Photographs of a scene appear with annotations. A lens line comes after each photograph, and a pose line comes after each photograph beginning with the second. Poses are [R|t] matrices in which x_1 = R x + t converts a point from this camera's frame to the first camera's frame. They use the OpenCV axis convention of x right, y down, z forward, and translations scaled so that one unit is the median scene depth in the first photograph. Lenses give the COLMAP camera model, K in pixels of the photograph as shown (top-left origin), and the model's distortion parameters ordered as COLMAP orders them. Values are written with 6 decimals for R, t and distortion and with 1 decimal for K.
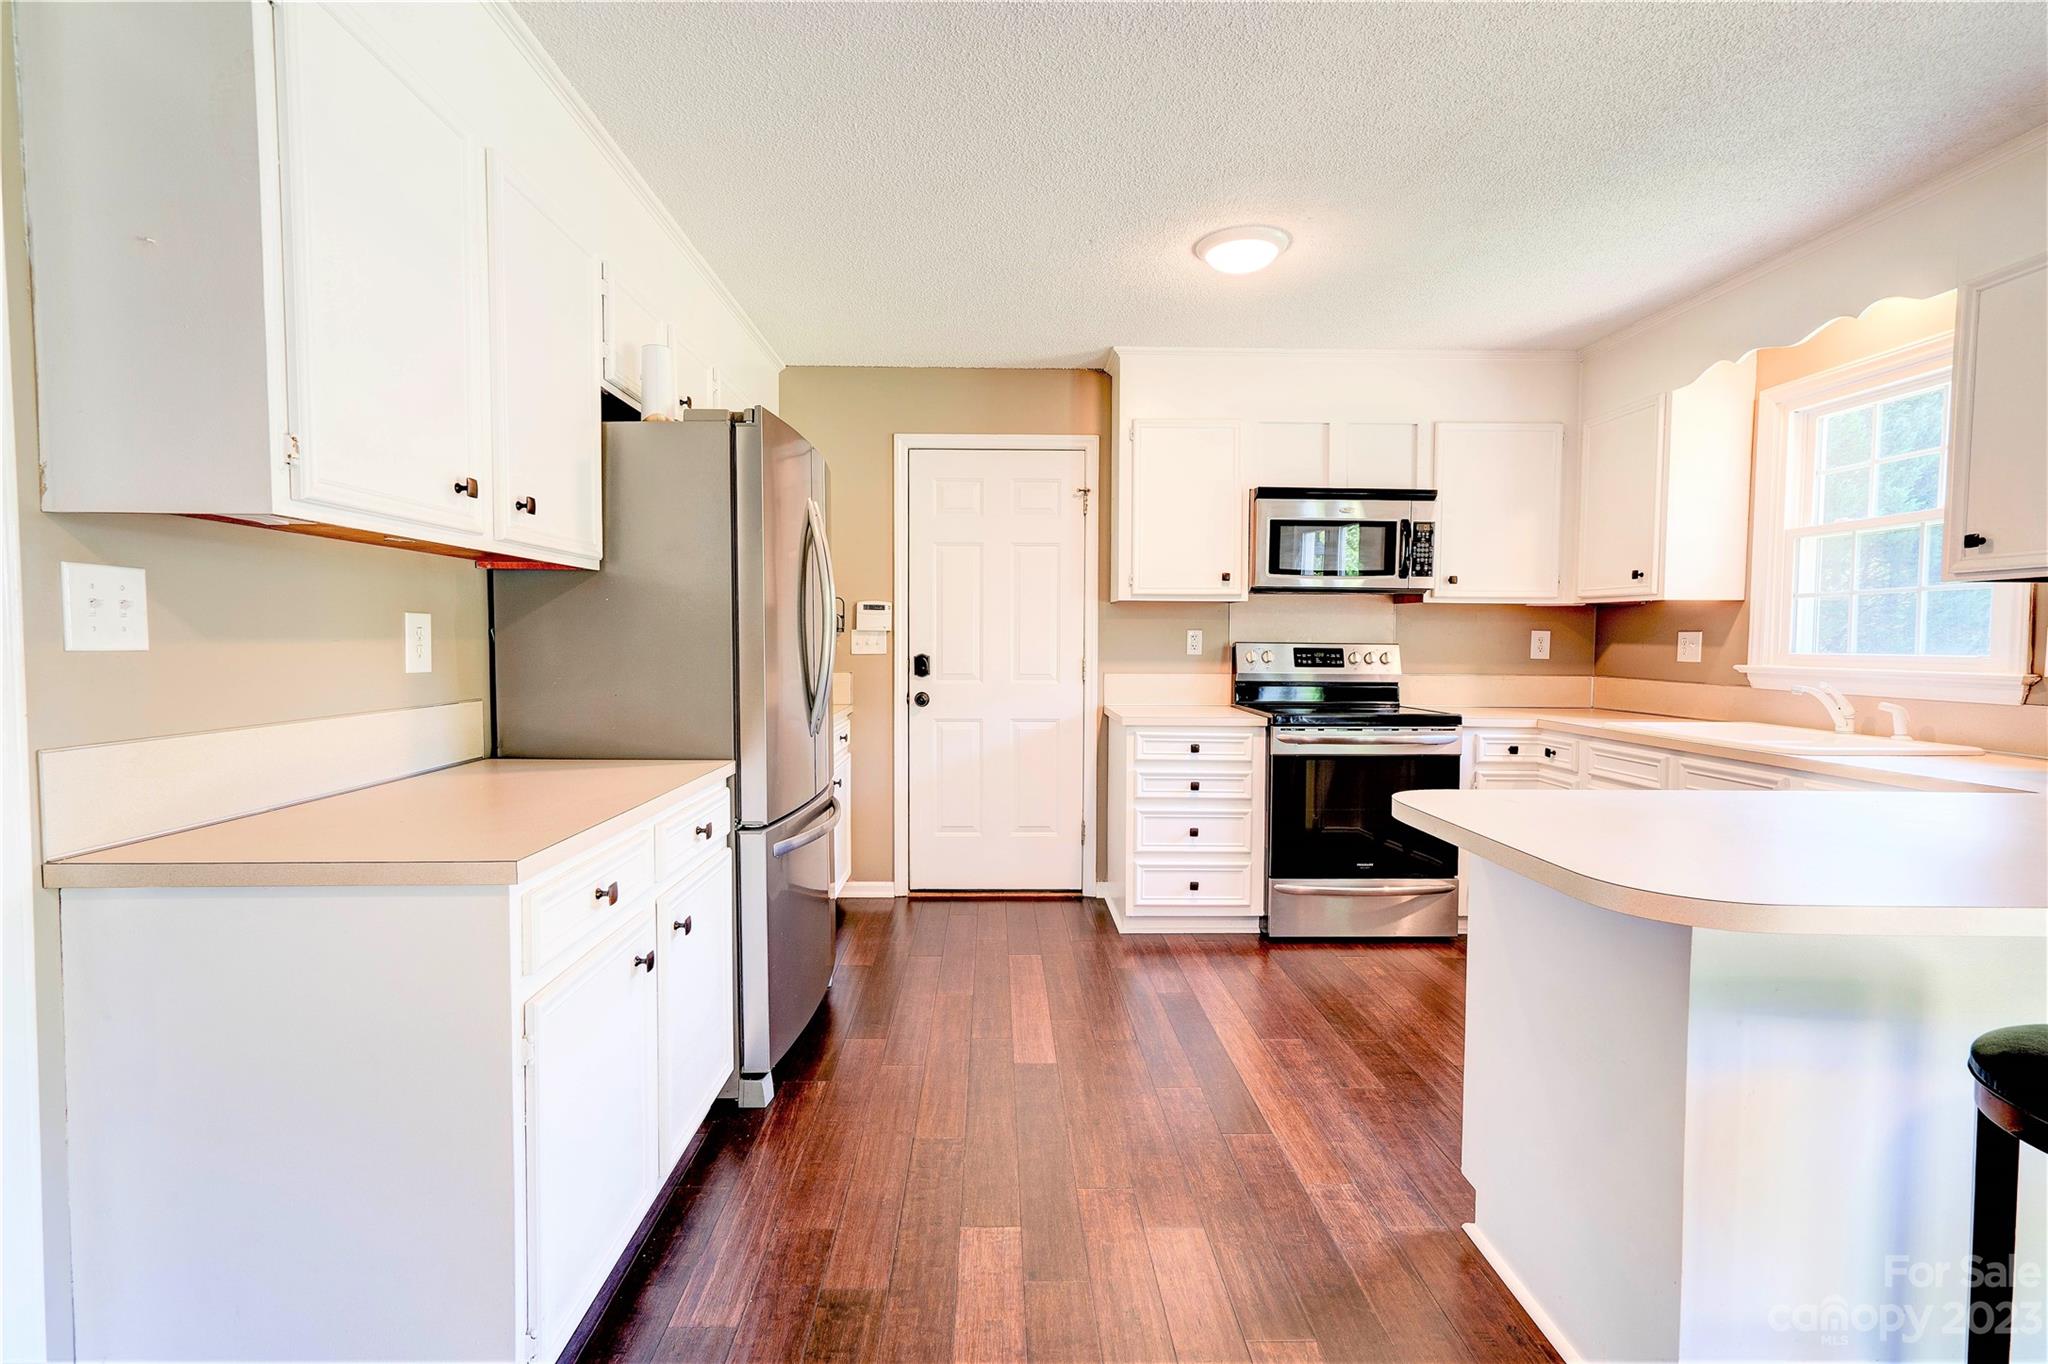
lens RADIAL K [[962.6, 0, 1017.5], [0, 962.6, 677.8], [0, 0, 1]] dist [0.000385, 0.014458]
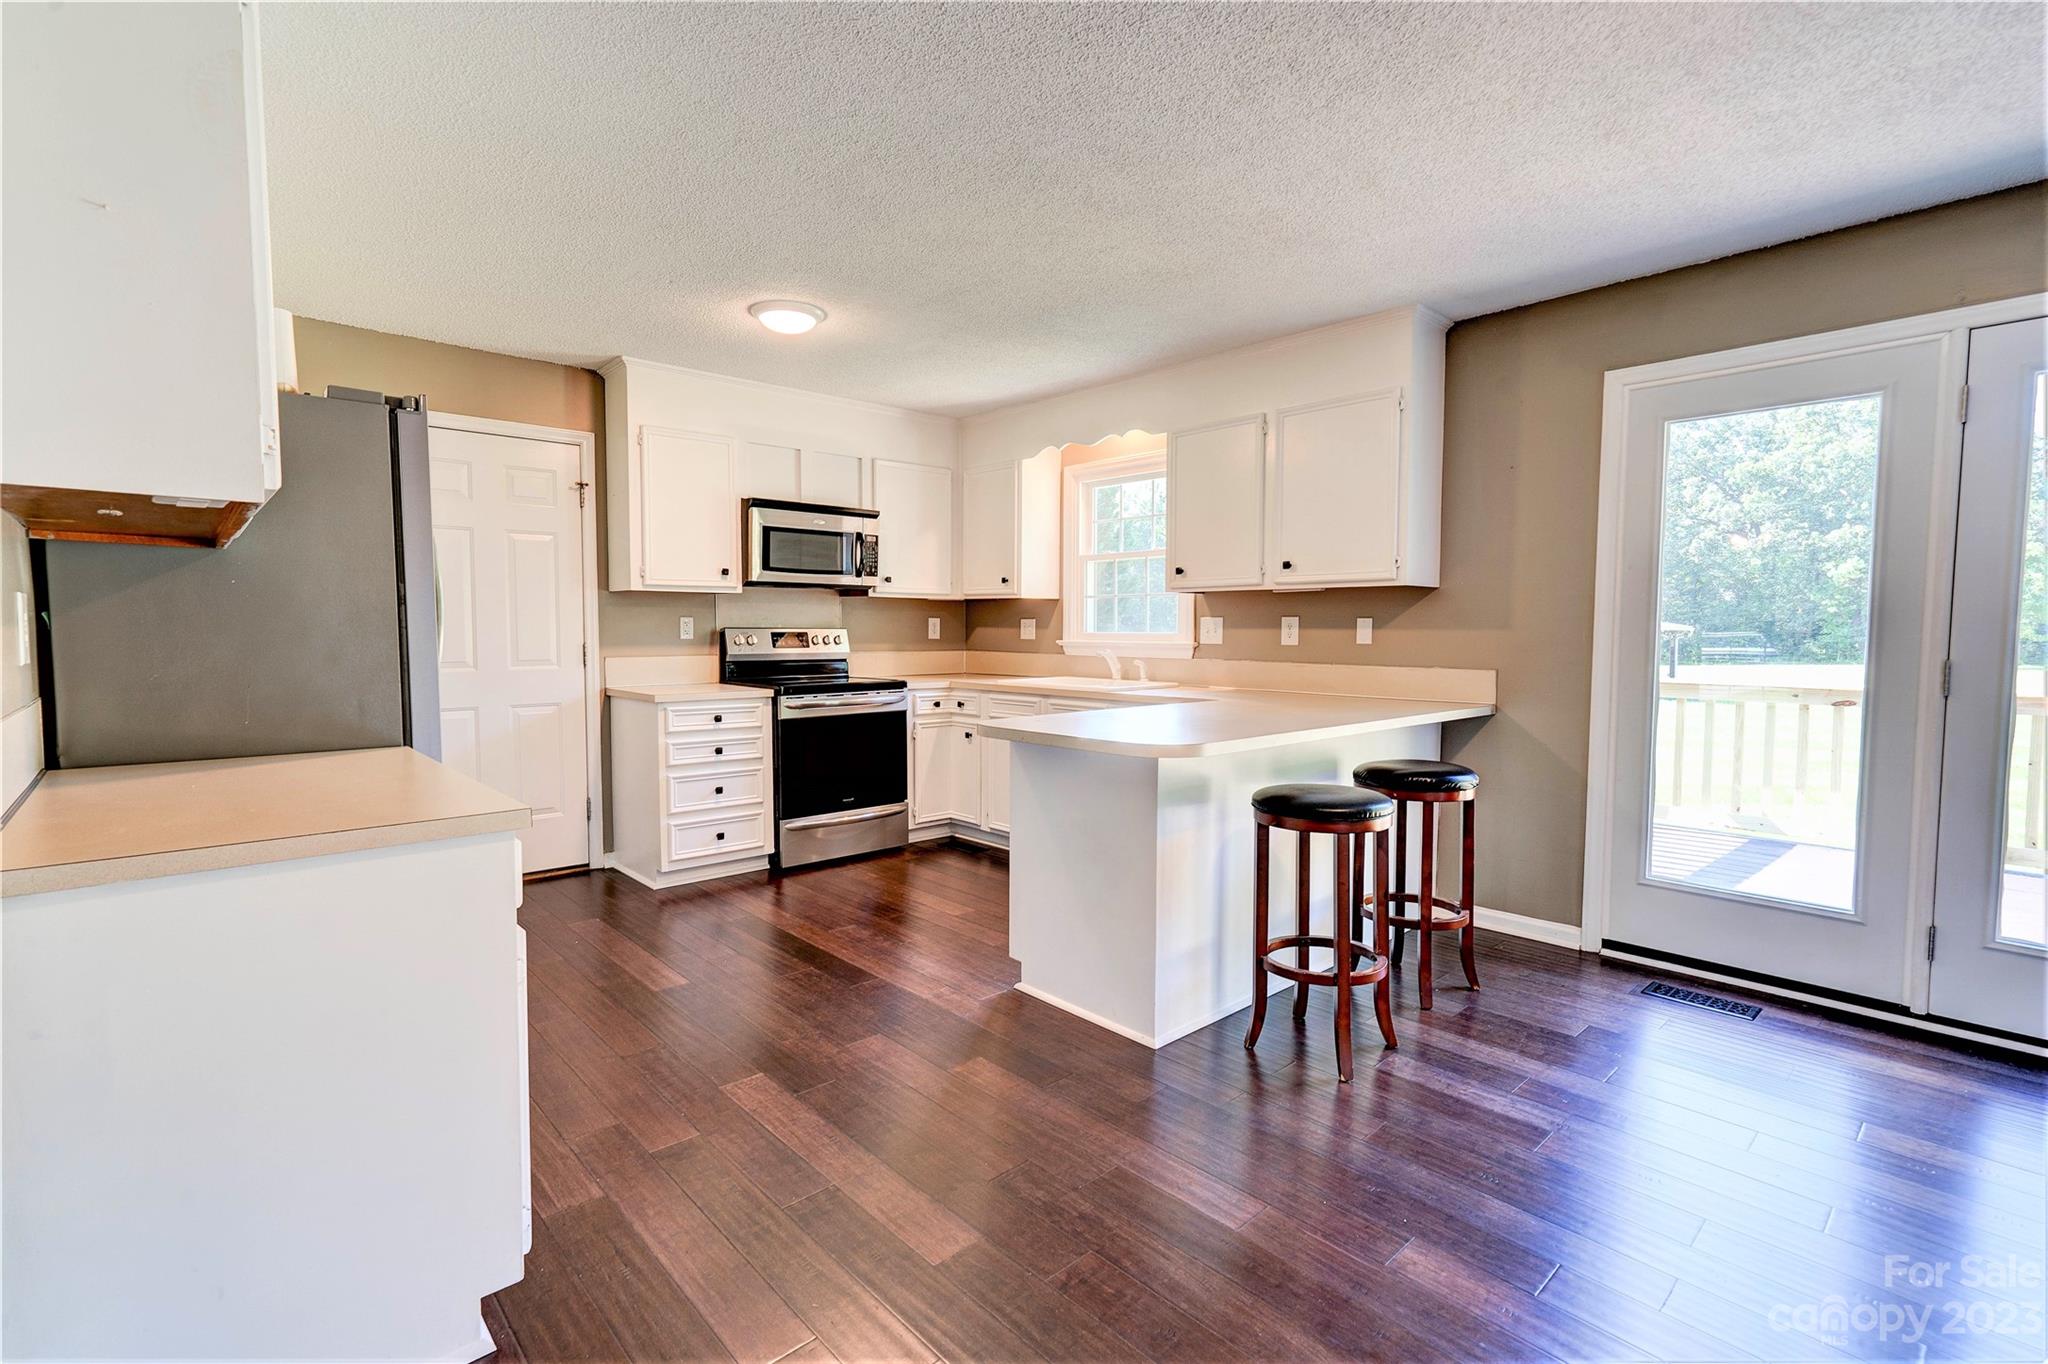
lens RADIAL K [[948.9, 0, 1011.1], [0, 948.9, 678.0], [0, 0, 1]] dist [0.000567, 0.022413]
pose [[0.757973, -0.039697, 0.651076, -0.280545], [0.030586, 0.999212, 0.025315, 0.005481], [-0.651568, 0.000726, 0.758590, -0.100808]]
